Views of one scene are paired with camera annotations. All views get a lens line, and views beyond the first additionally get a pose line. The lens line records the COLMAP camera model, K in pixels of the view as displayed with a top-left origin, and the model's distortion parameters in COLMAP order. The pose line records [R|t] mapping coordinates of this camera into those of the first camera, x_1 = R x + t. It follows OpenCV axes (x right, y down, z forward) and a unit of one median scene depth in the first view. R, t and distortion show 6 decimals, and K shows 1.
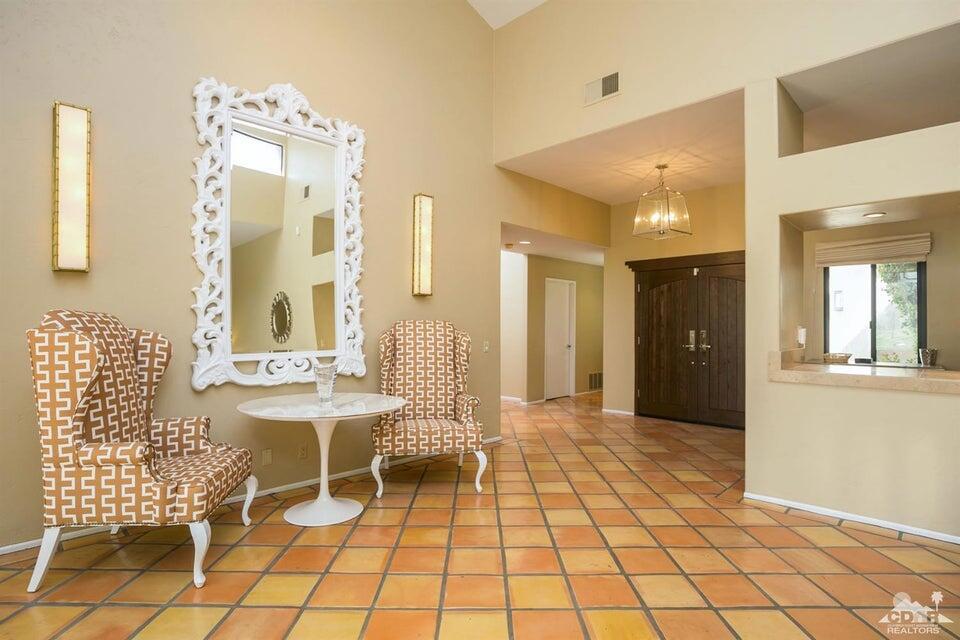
lens RADIAL K [[501.2, 0, 501.7], [0, 501.2, 321.0], [0, 0, 1]] dist [-0.012529, 0.001205]
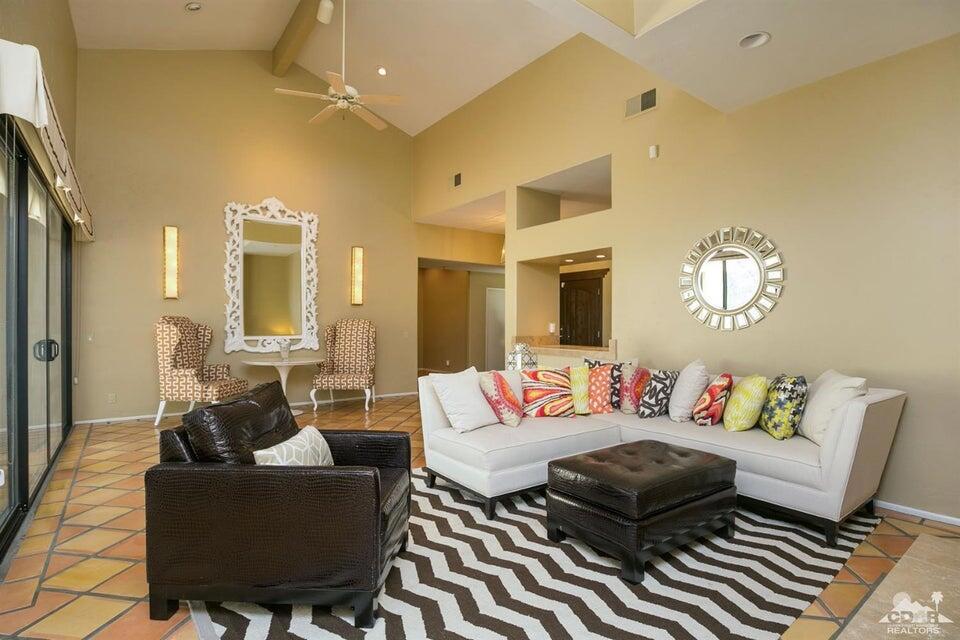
lens RADIAL K [[472.8, 0, 480.0], [0, 472.8, 320.0], [0, 0, 1]] dist [0.000047, -0.000198]
pose [[0.987551, -0.001068, -0.157295, 0.737612], [0.001662, 0.999992, 0.003646, -0.005833], [0.157289, -0.003863, 0.987545, -0.776220]]
